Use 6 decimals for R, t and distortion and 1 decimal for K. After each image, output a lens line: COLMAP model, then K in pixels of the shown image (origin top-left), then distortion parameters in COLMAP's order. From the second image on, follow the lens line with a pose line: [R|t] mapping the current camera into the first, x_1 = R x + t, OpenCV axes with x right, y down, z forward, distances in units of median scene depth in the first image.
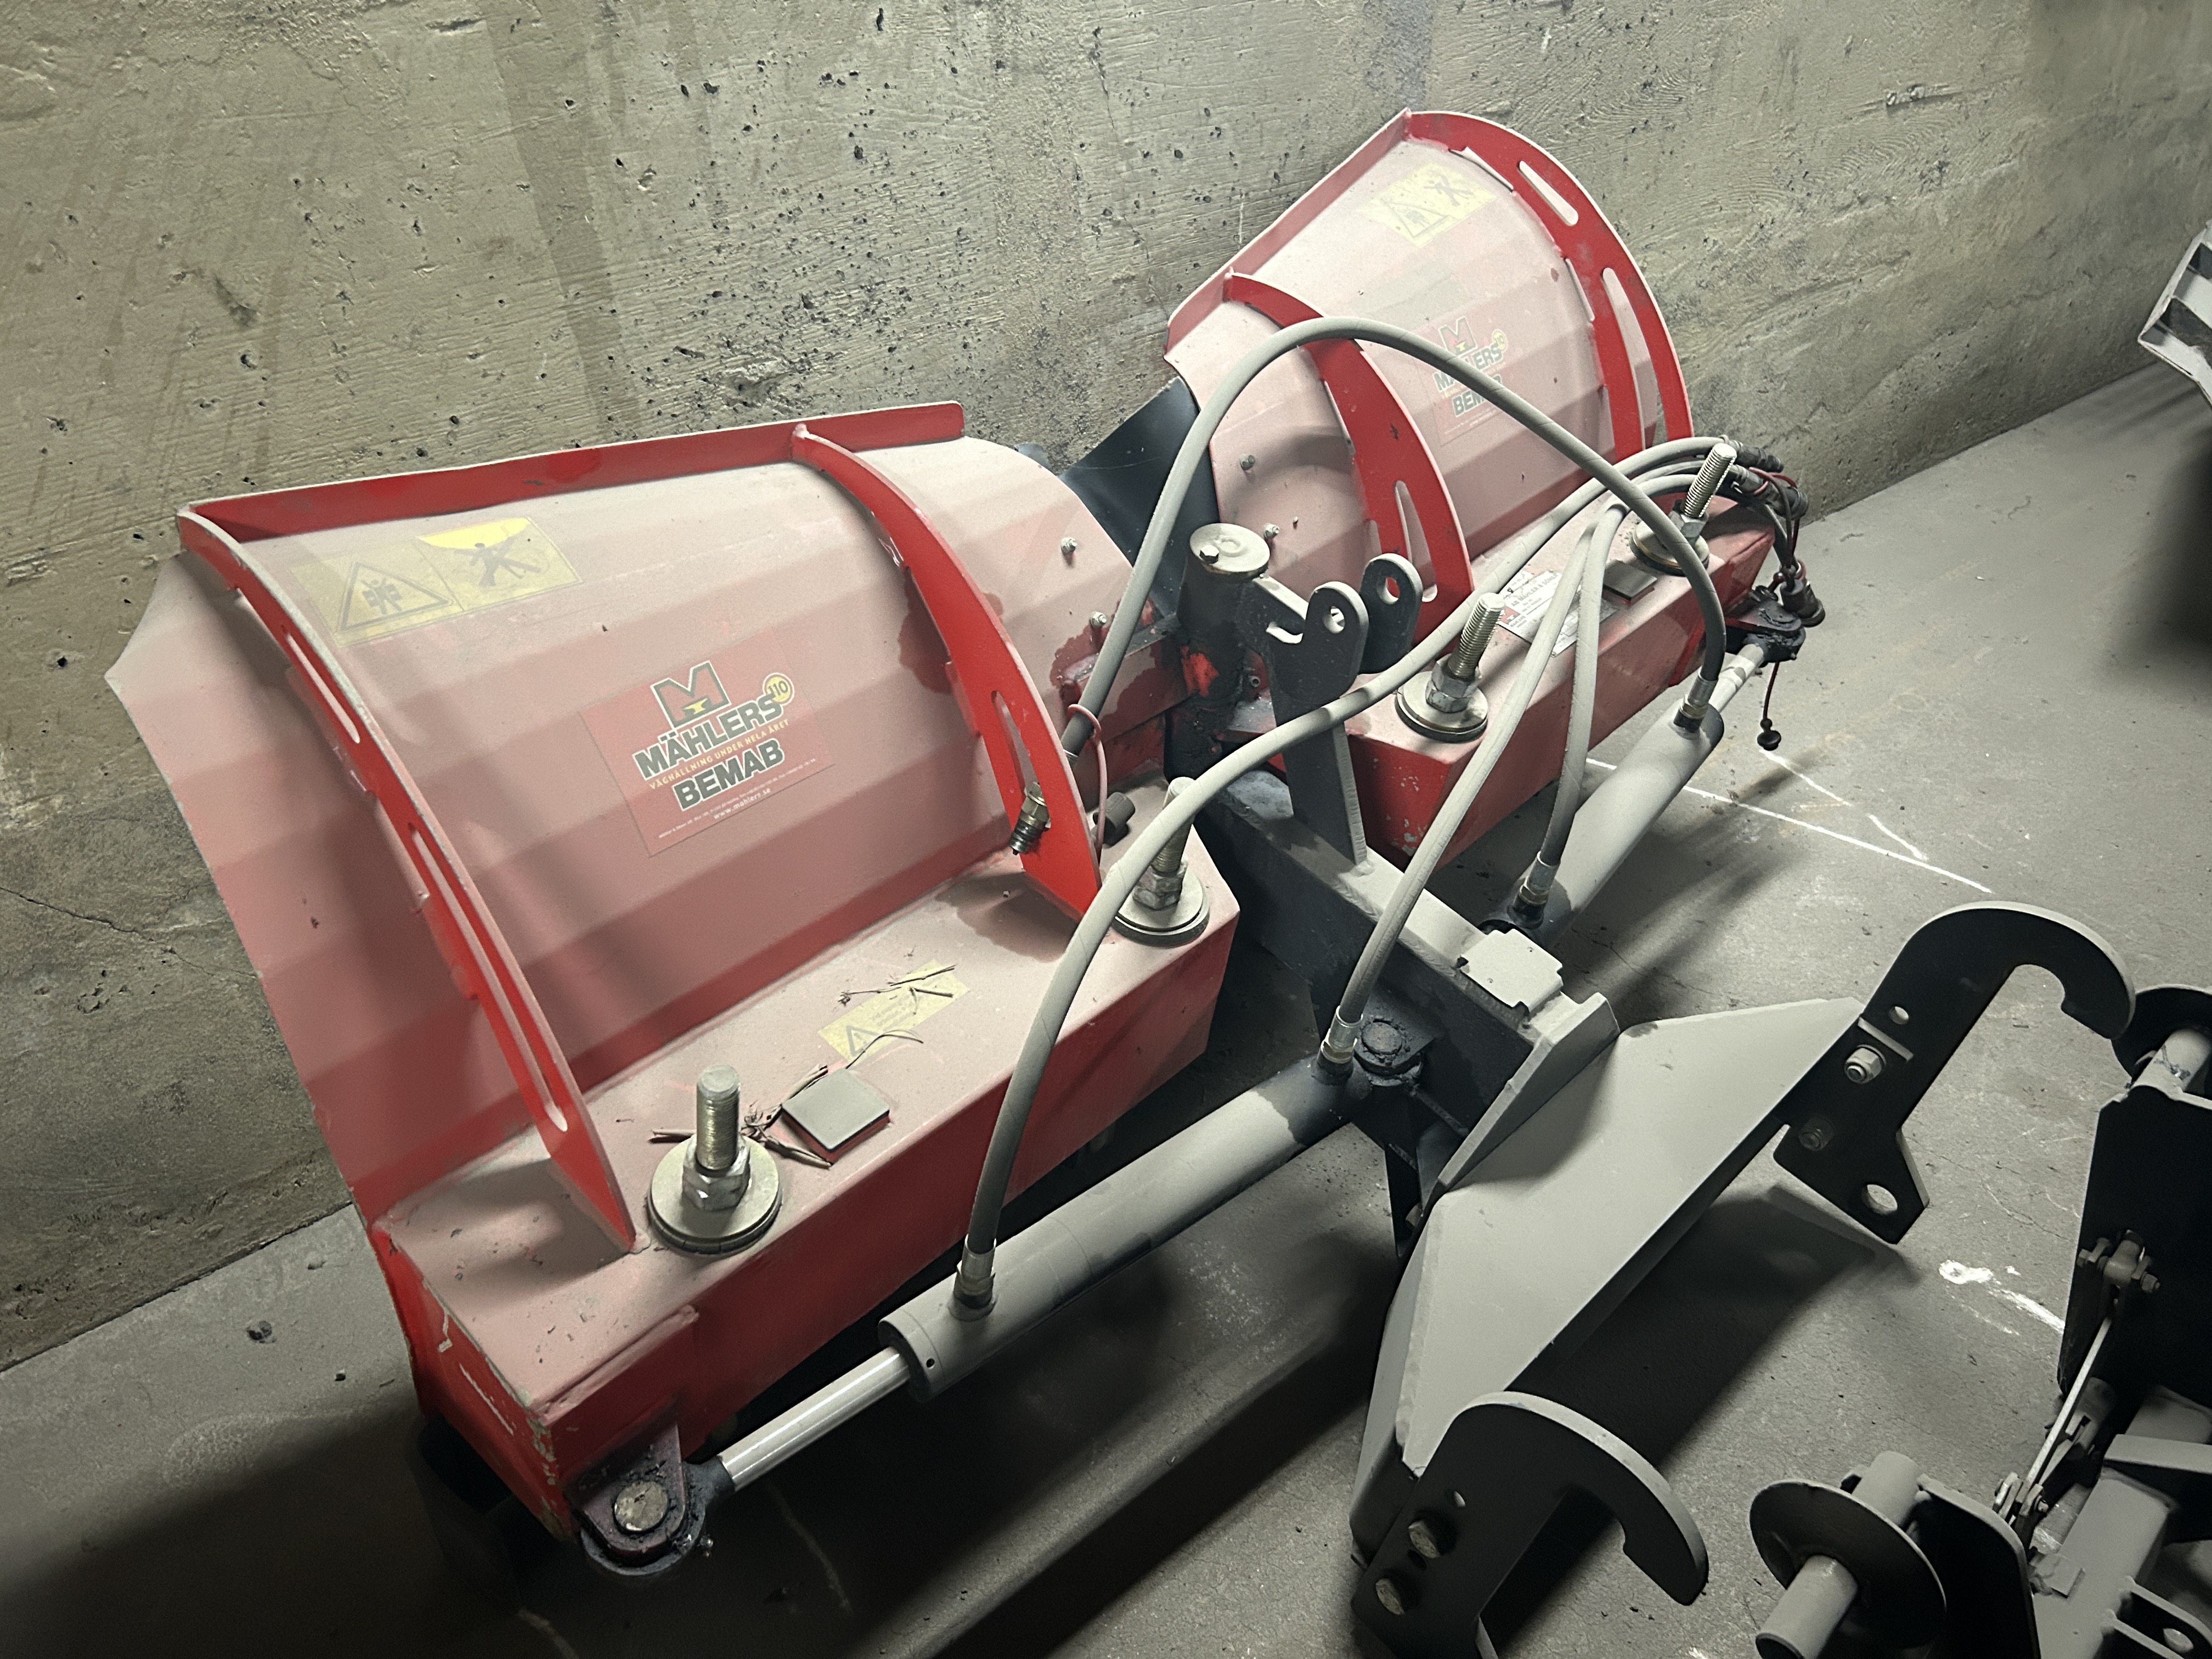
lens RADIAL K [[1702.8, 0, 1172.2], [0, 1702.8, 851.0], [0, 0, 1]] dist [-0.003850, -0.003031]
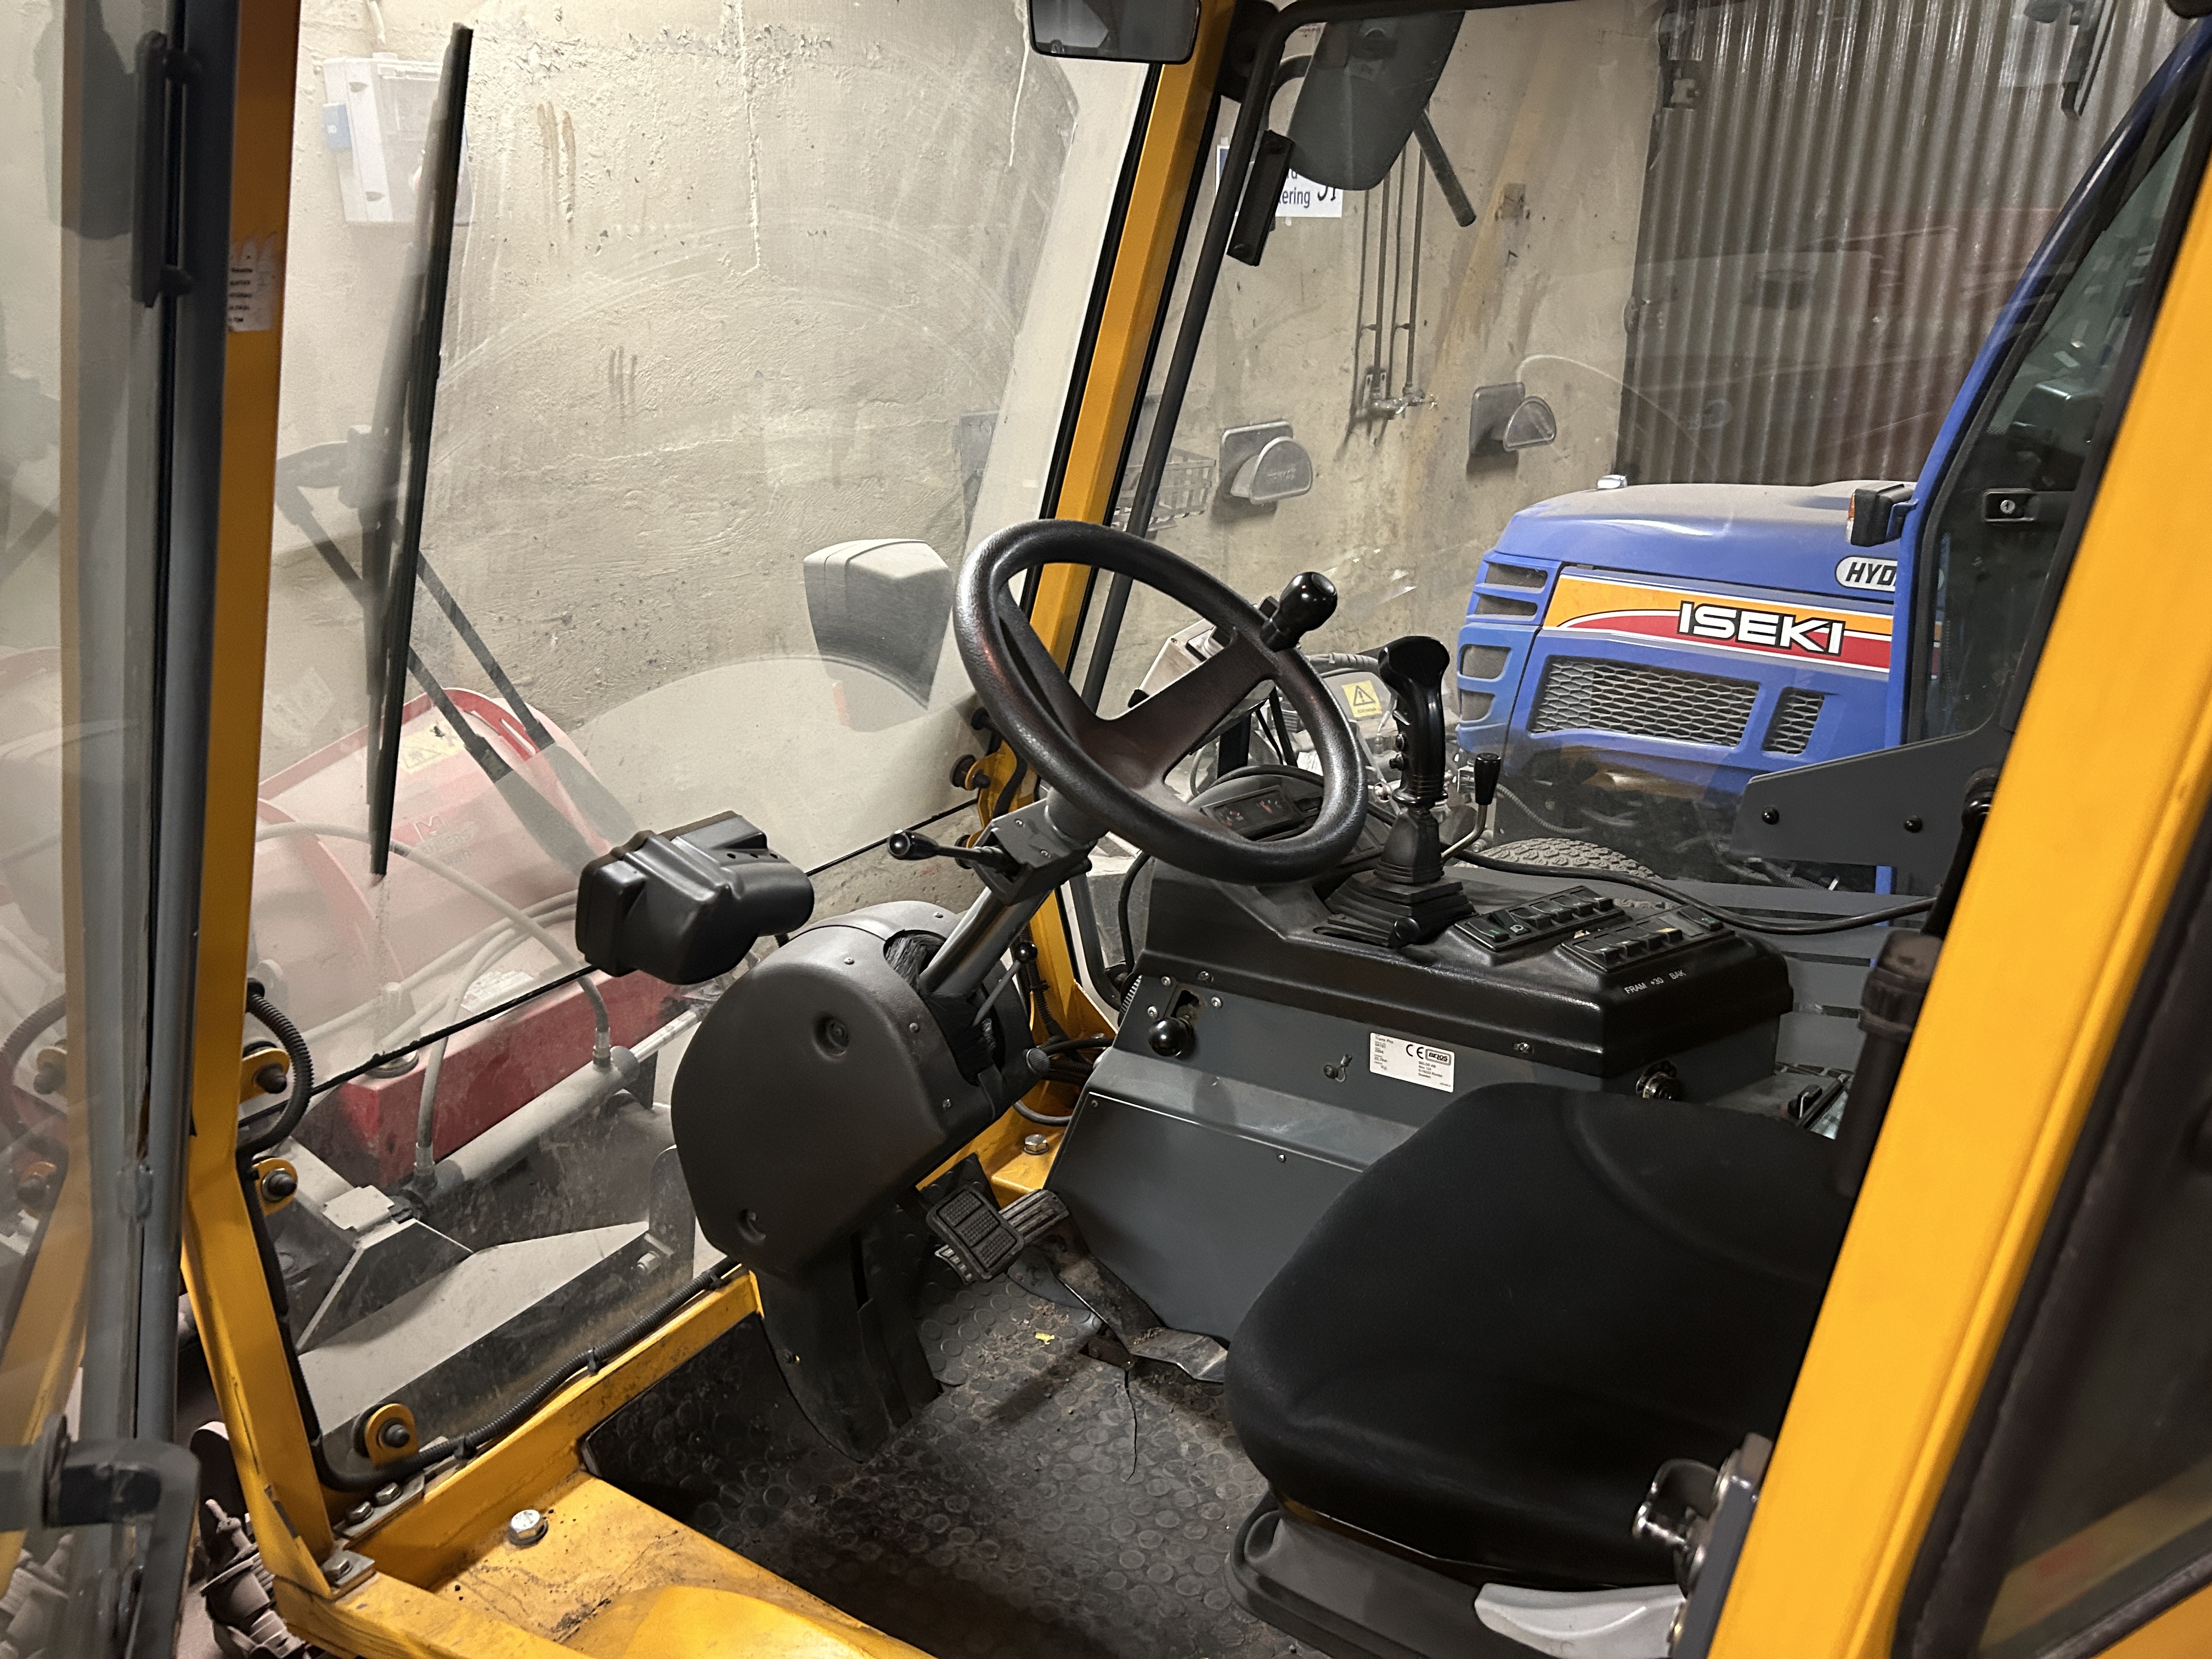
lens RADIAL K [[1678.7, 0, 1116.4], [0, 1678.7, 840.3], [0, 0, 1]] dist [0.056335, -0.067243]
pose [[0.984468, -0.045732, 0.169502, 0.595917], [0.089335, 0.961627, -0.259408, 0.197200], [-0.151134, 0.270521, 0.950777, -0.663472]]
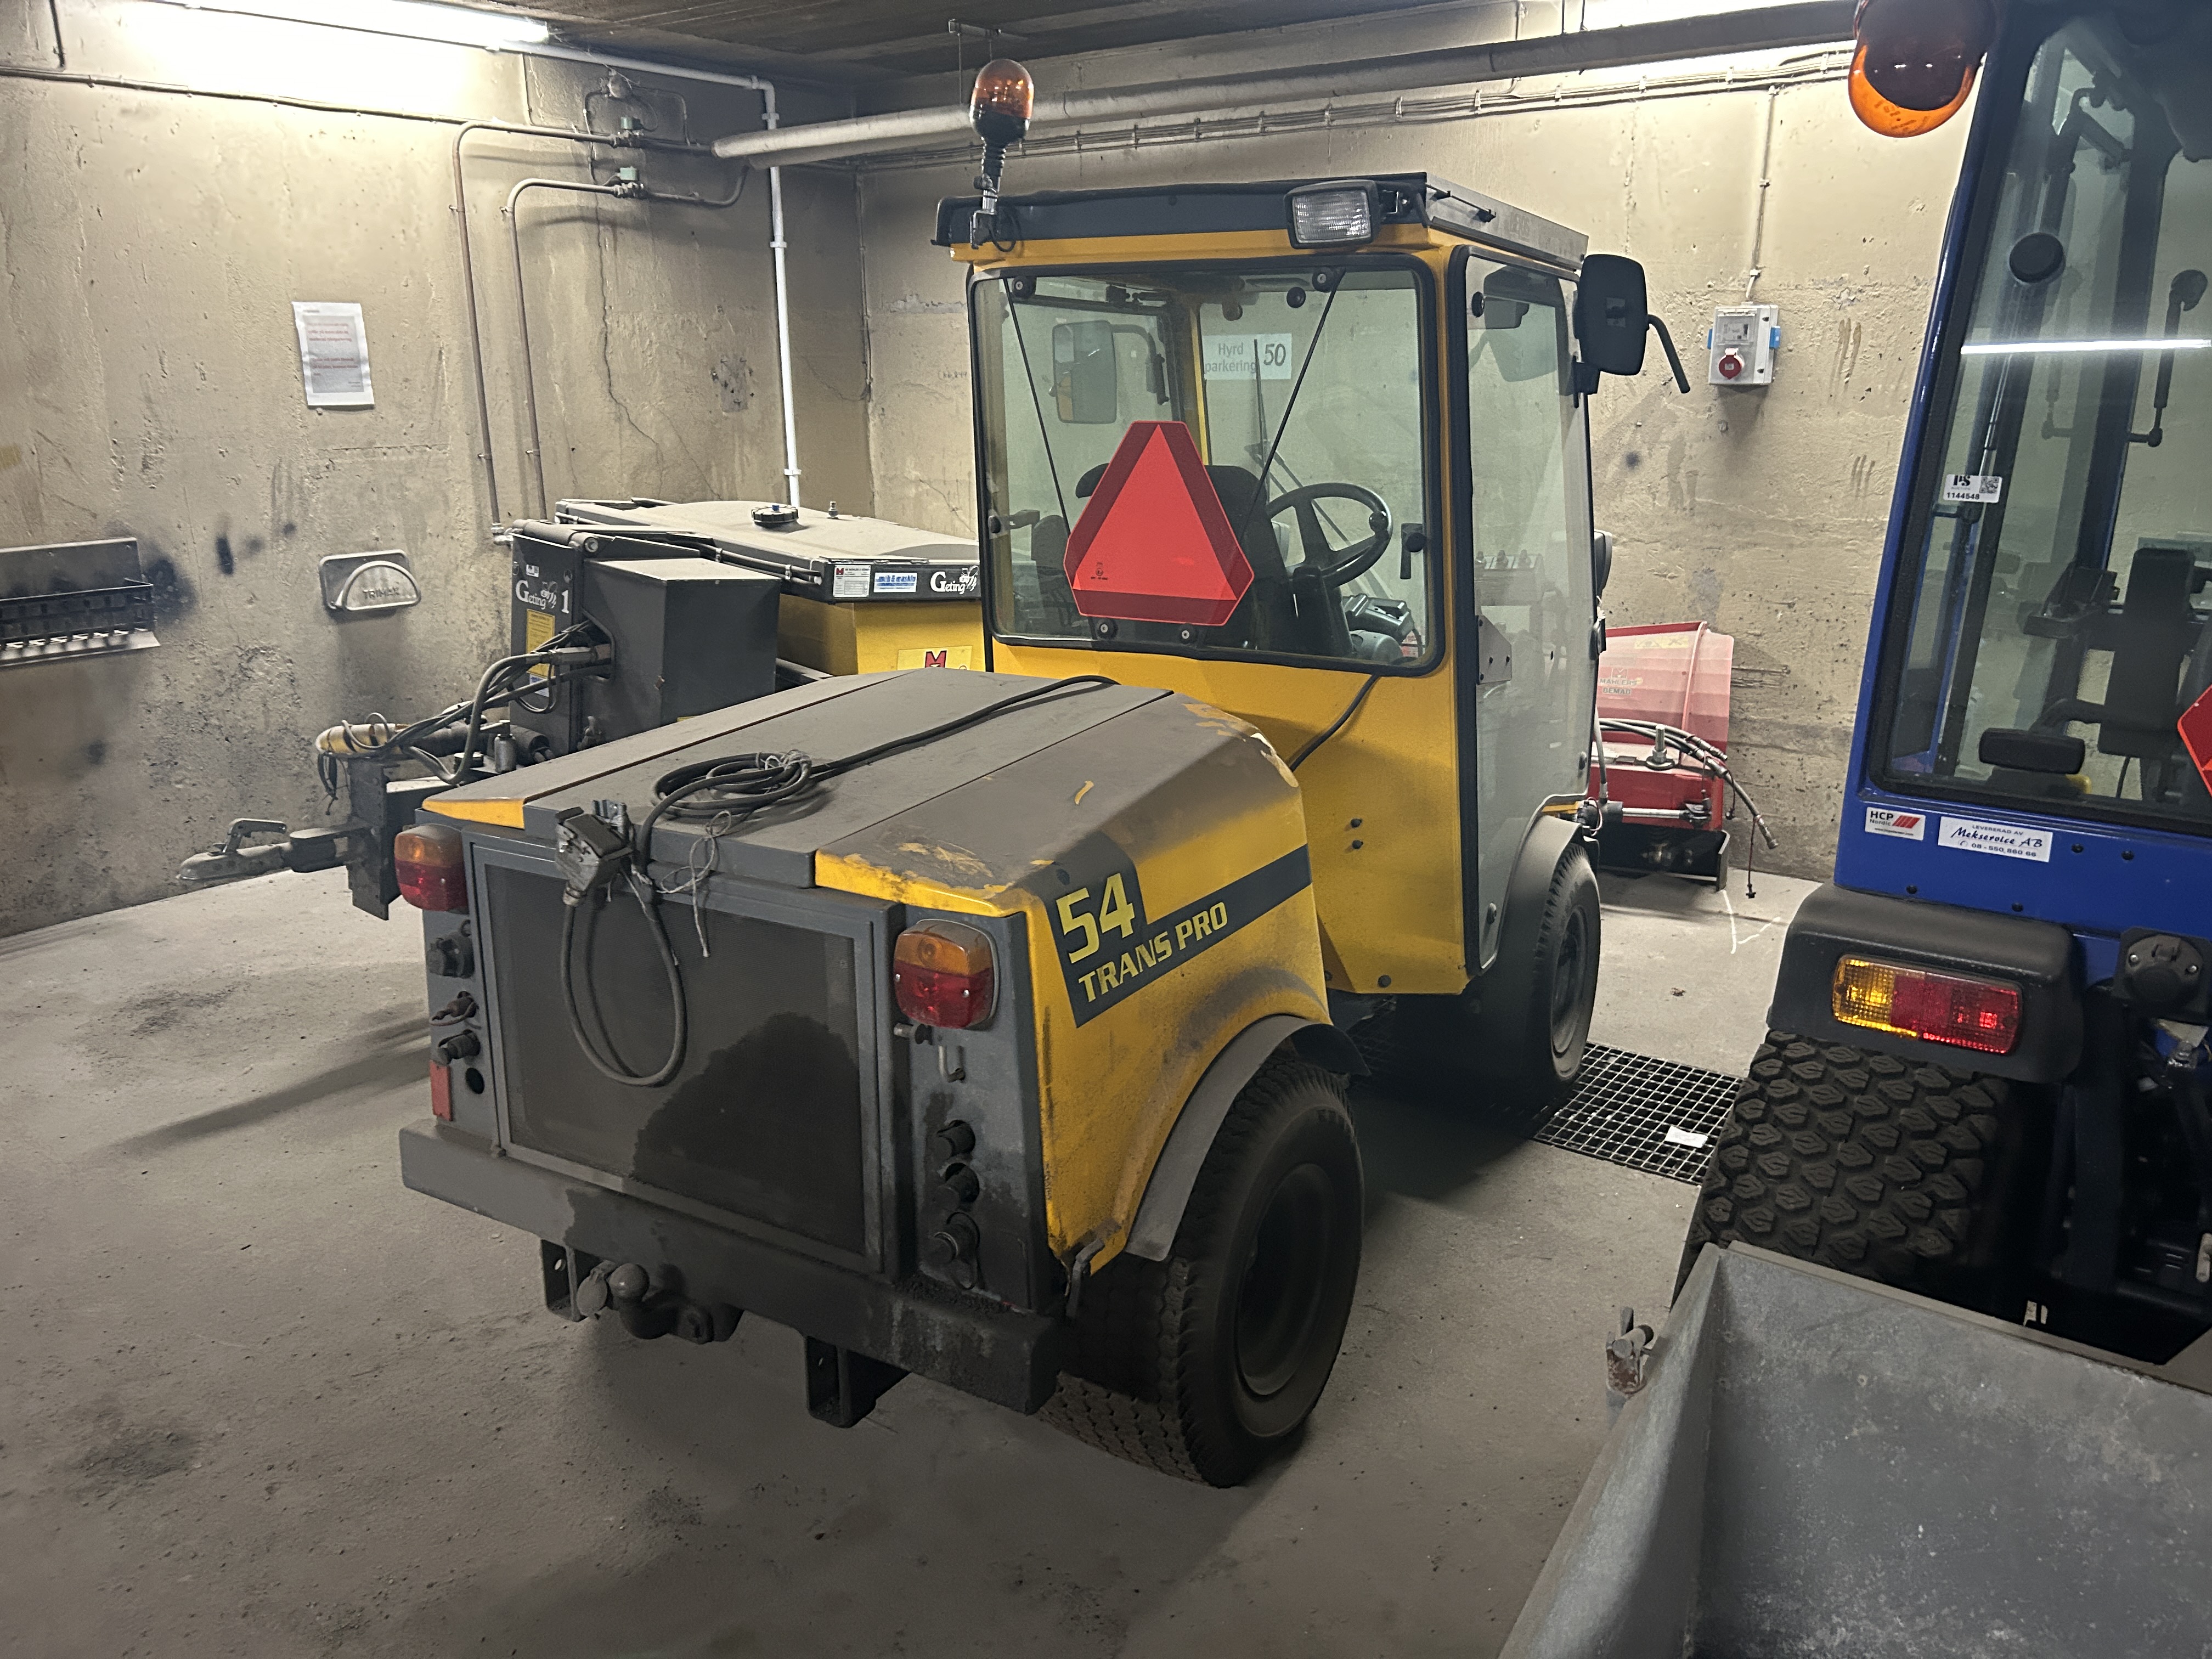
lens RADIAL K [[1690.7, 0, 1108.4], [0, 1690.7, 816.1], [0, 0, 1]] dist [0.047974, -0.042054]
pose [[0.260019, 0.268382, -0.927557, 3.346500], [-0.567189, 0.819864, 0.078224, 0.241623], [0.781464, 0.505760, 0.365404, -0.883722]]
